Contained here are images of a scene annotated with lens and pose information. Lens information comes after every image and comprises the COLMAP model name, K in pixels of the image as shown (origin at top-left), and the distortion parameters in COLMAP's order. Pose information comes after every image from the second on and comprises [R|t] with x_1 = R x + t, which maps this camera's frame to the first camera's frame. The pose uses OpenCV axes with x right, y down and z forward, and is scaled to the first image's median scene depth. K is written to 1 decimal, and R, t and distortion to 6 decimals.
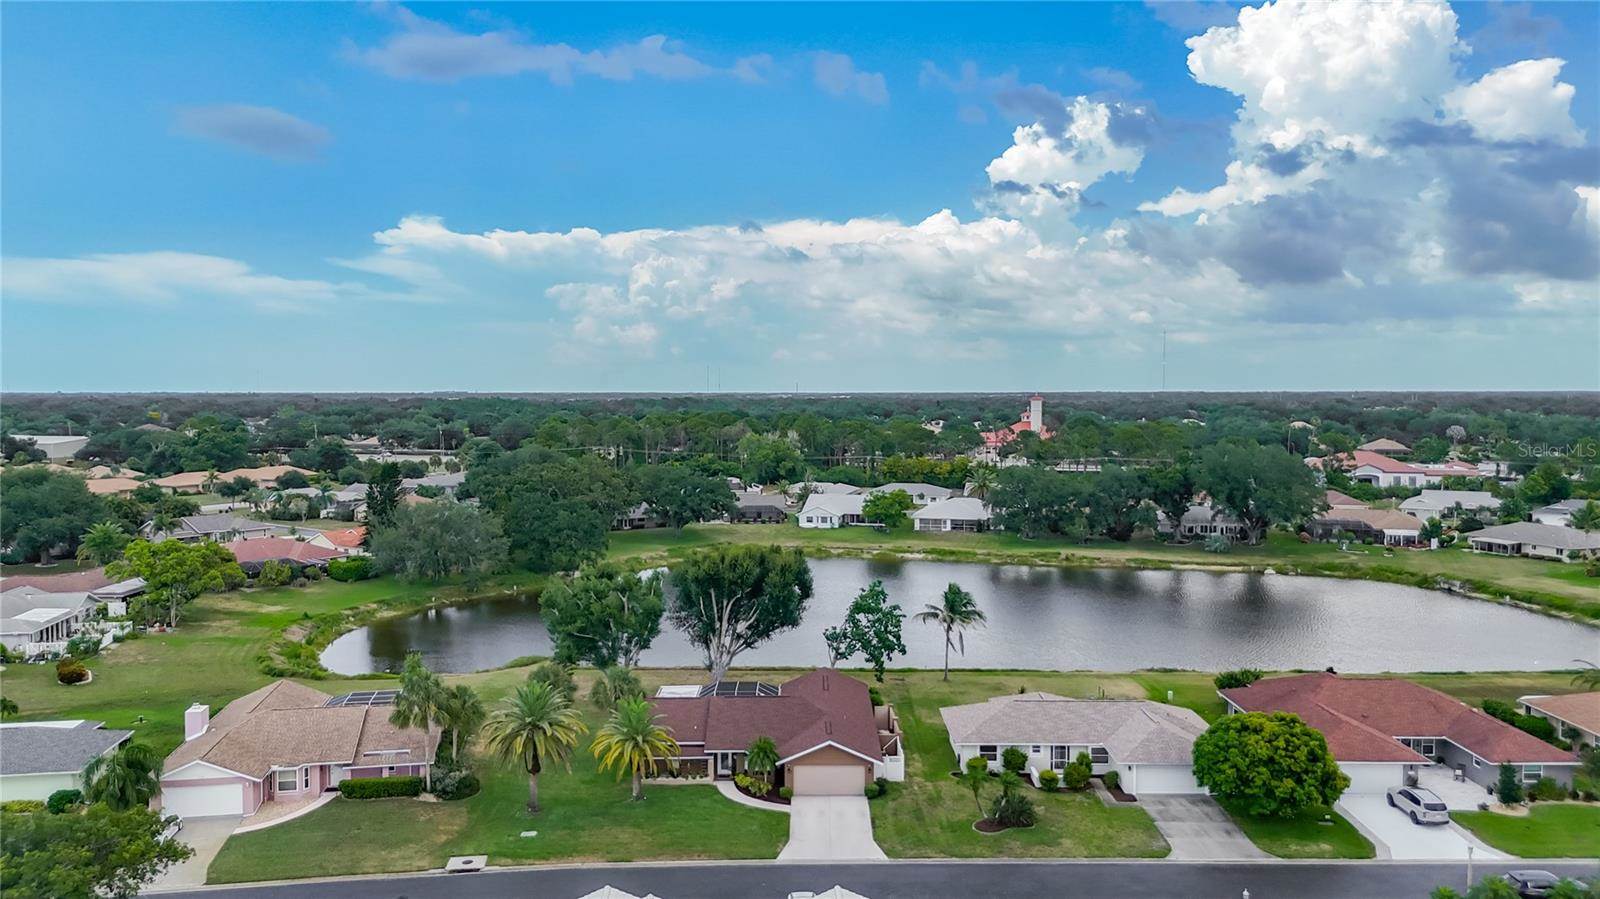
lens RADIAL K [[1187.1, 0, 809.2], [0, 1187.1, 441.0], [0, 0, 1]] dist [0.048666, -0.048292]
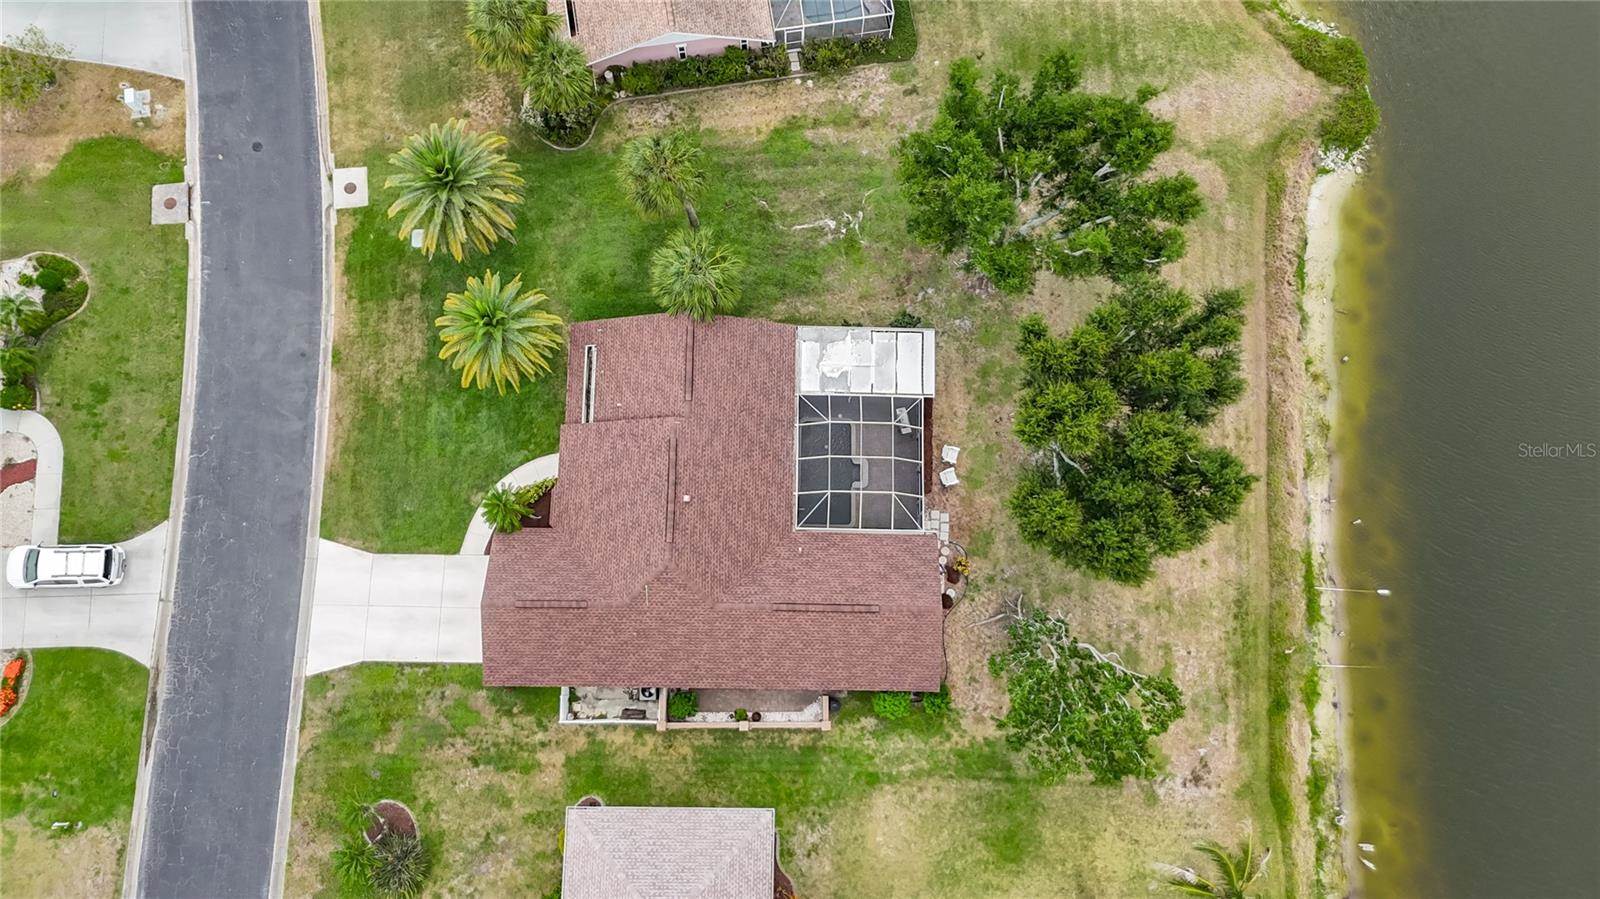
lens RADIAL K [[1190.5, 0, 806.7], [0, 1190.5, 460.9], [0, 0, 1]] dist [0.052171, -0.048272]
pose [[-0.016862, 0.981096, -0.192785, 0.062384], [-0.066704, 0.191279, 0.979267, -0.414934], [0.997630, 0.029372, 0.062218, 1.081417]]
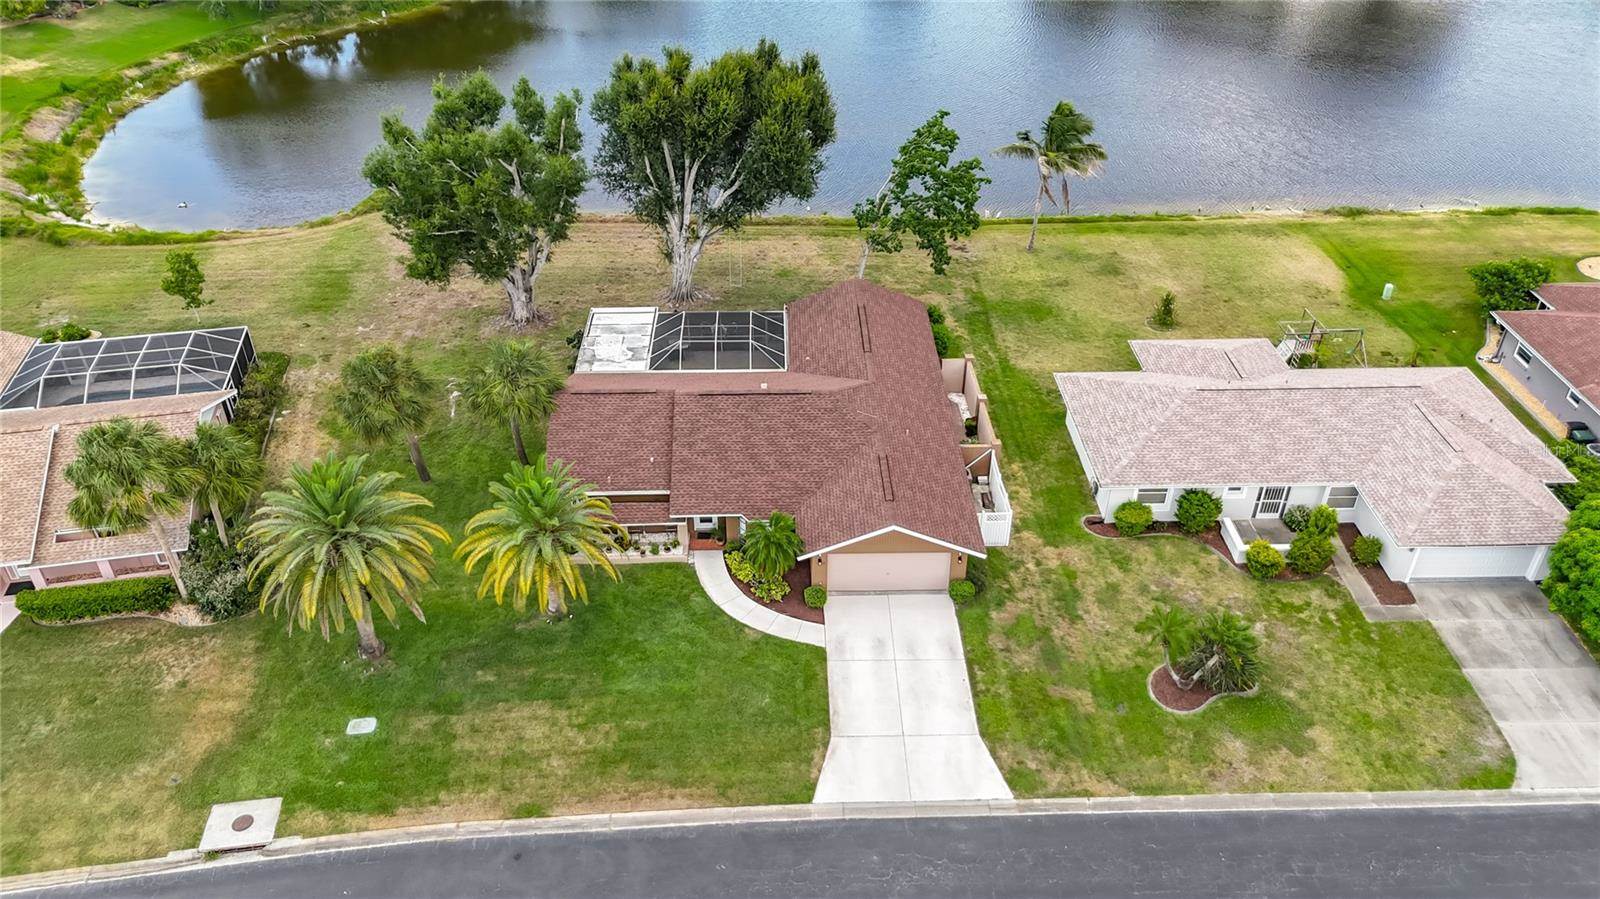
lens RADIAL K [[1182.1, 0, 807.4], [0, 1182.1, 436.7], [0, 0, 1]] dist [0.055915, -0.056769]
pose [[0.999536, -0.013548, 0.027277, -0.035902], [-0.002633, 0.853816, 0.520569, -0.067329], [-0.030342, -0.520399, 0.853384, 0.522882]]
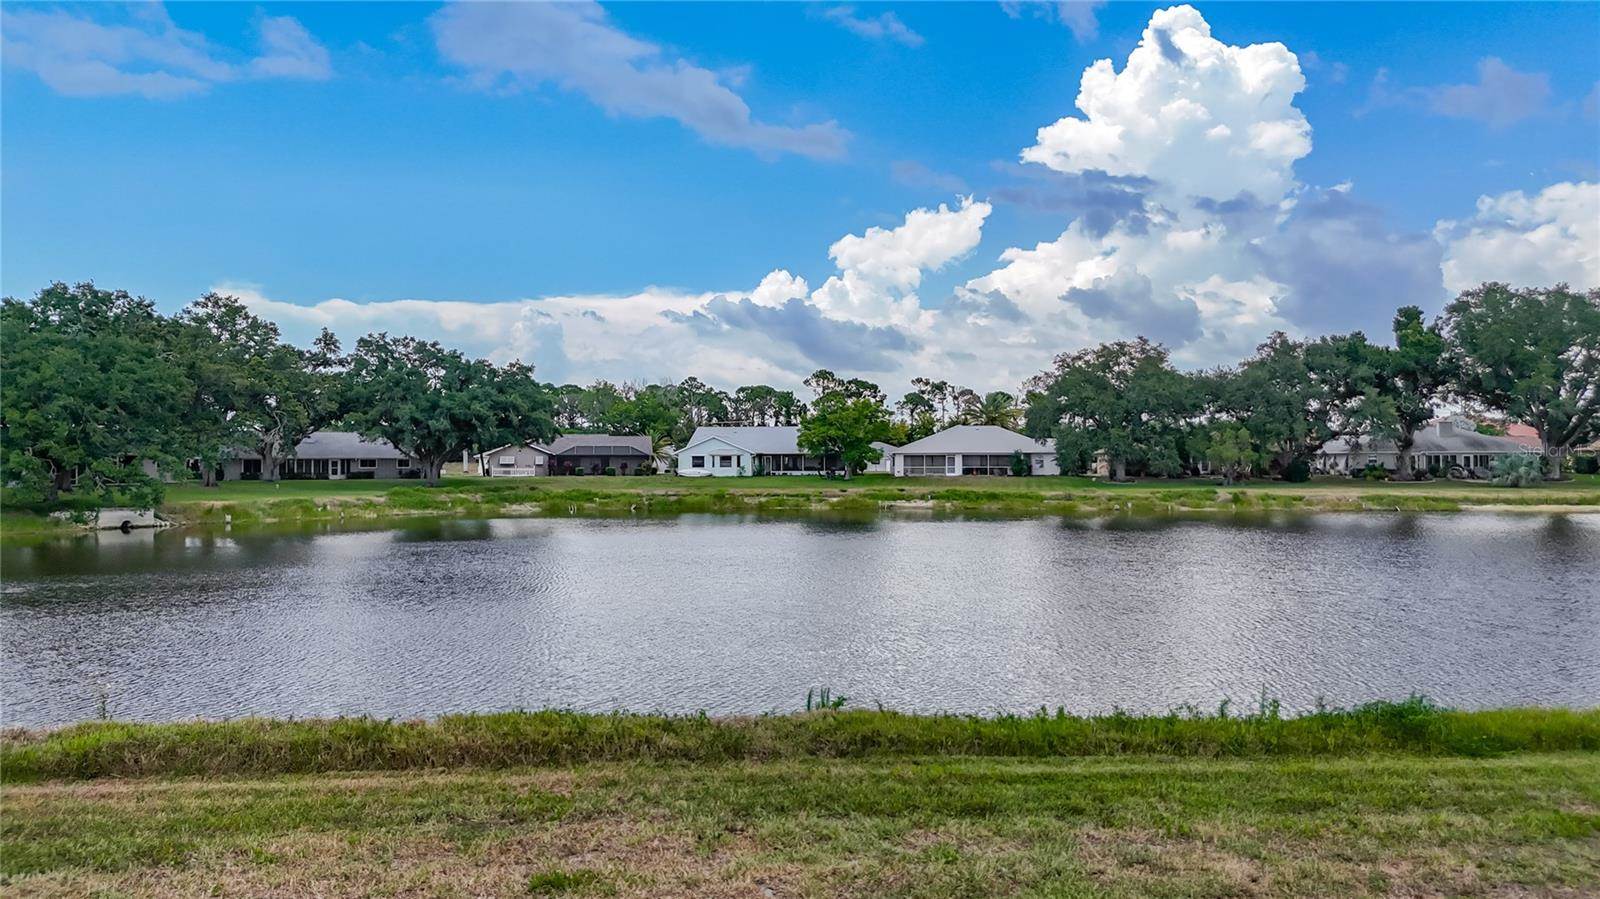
lens RADIAL K [[1133.3, 0, 841.0], [0, 1133.3, 453.7], [0, 0, 1]] dist [0.029366, -0.003041]
pose [[0.990986, 0.001849, 0.133956, -0.011280], [0.005272, 0.998592, -0.052787, 0.244357], [-0.133865, 0.053017, 0.989580, 1.318092]]
